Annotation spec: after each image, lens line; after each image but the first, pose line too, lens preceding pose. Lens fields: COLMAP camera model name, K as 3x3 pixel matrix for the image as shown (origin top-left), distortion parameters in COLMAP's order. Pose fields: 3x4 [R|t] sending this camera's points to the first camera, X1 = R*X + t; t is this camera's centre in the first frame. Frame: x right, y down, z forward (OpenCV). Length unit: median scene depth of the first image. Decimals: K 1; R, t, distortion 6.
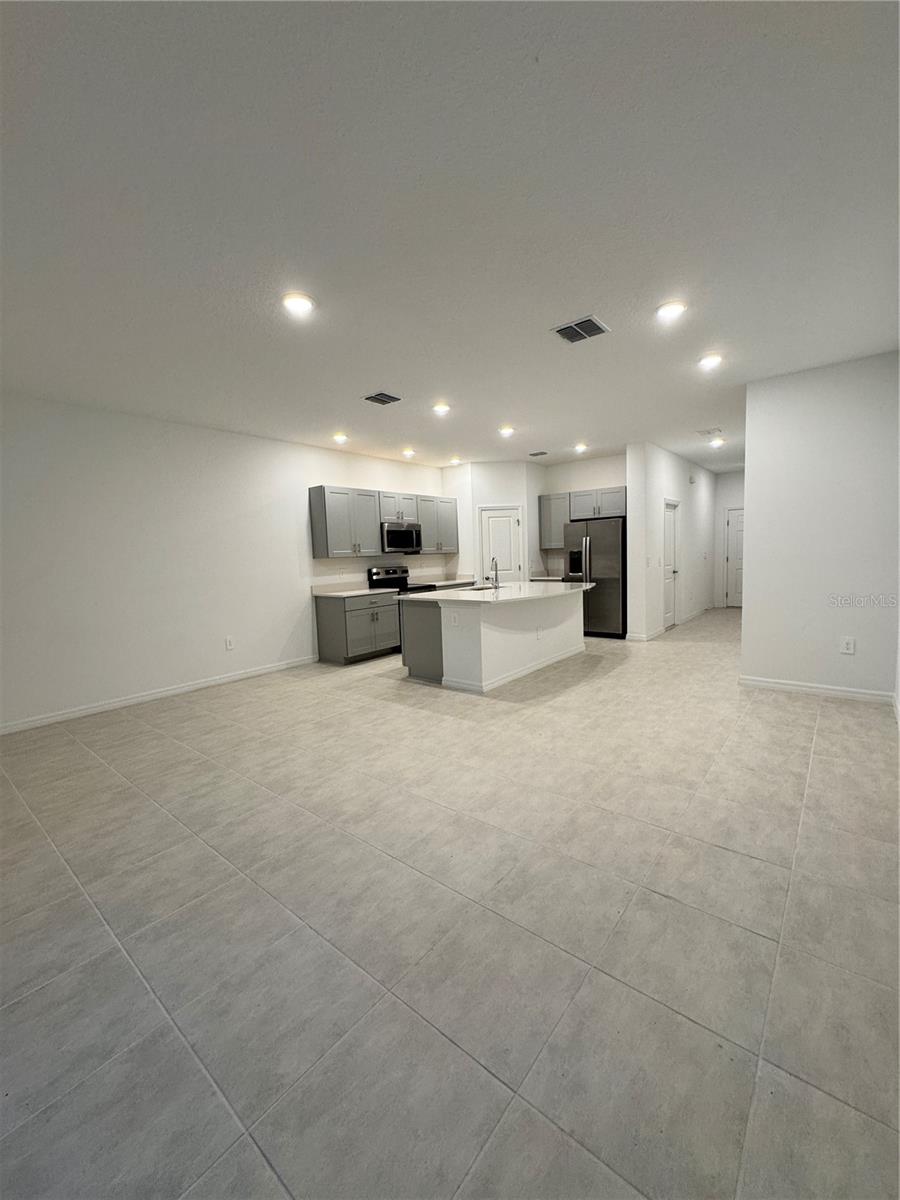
lens RADIAL K [[480.4, 0, 450.0], [0, 480.4, 600.0], [0, 0, 1]] dist [-0.000012, -0.000047]
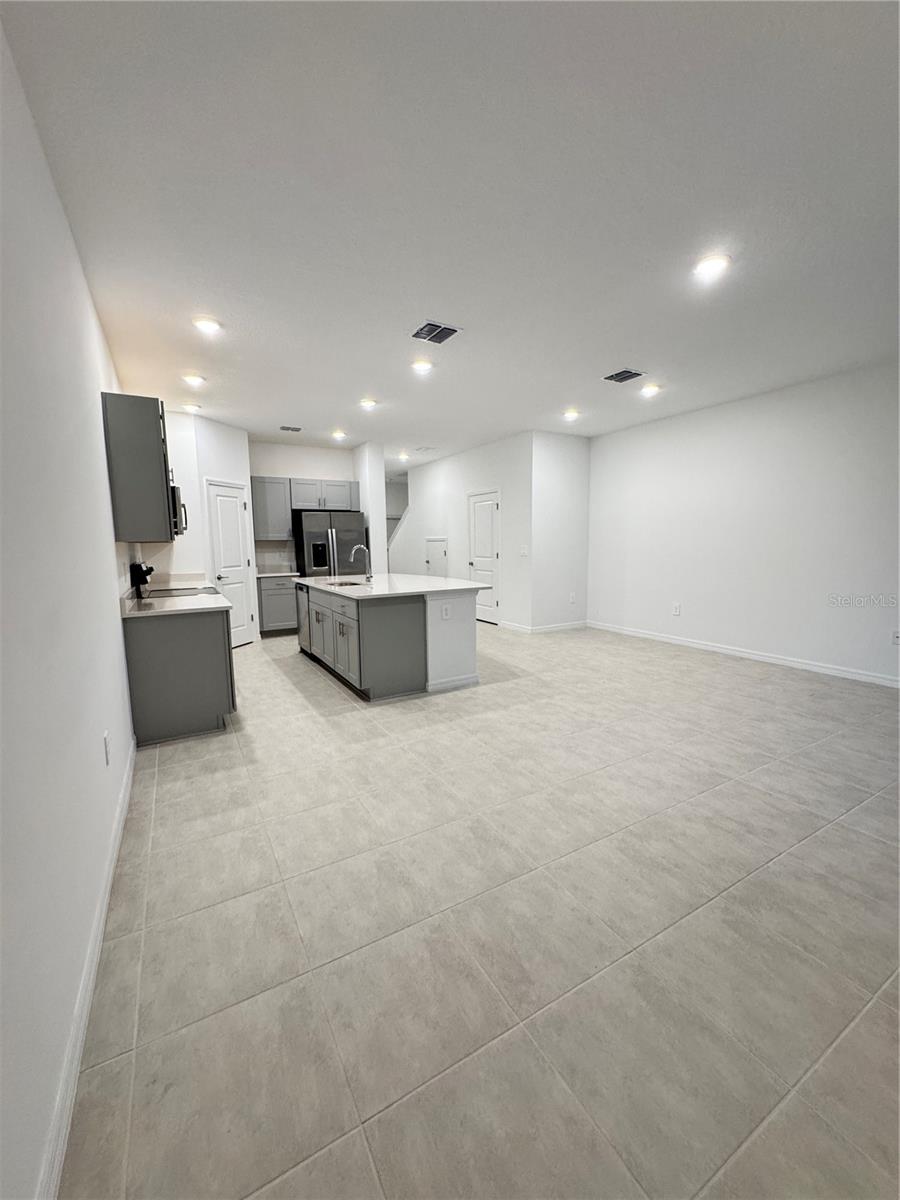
lens RADIAL K [[481.4, 0, 450.0], [0, 481.4, 600.0], [0, 0, 1]] dist [-0.009341, -0.000077]
pose [[0.349714, -0.083083, 0.933165, -1.054393], [0.092851, 0.994230, 0.053723, -0.037461], [-0.932244, 0.067858, 0.355411, 0.869040]]
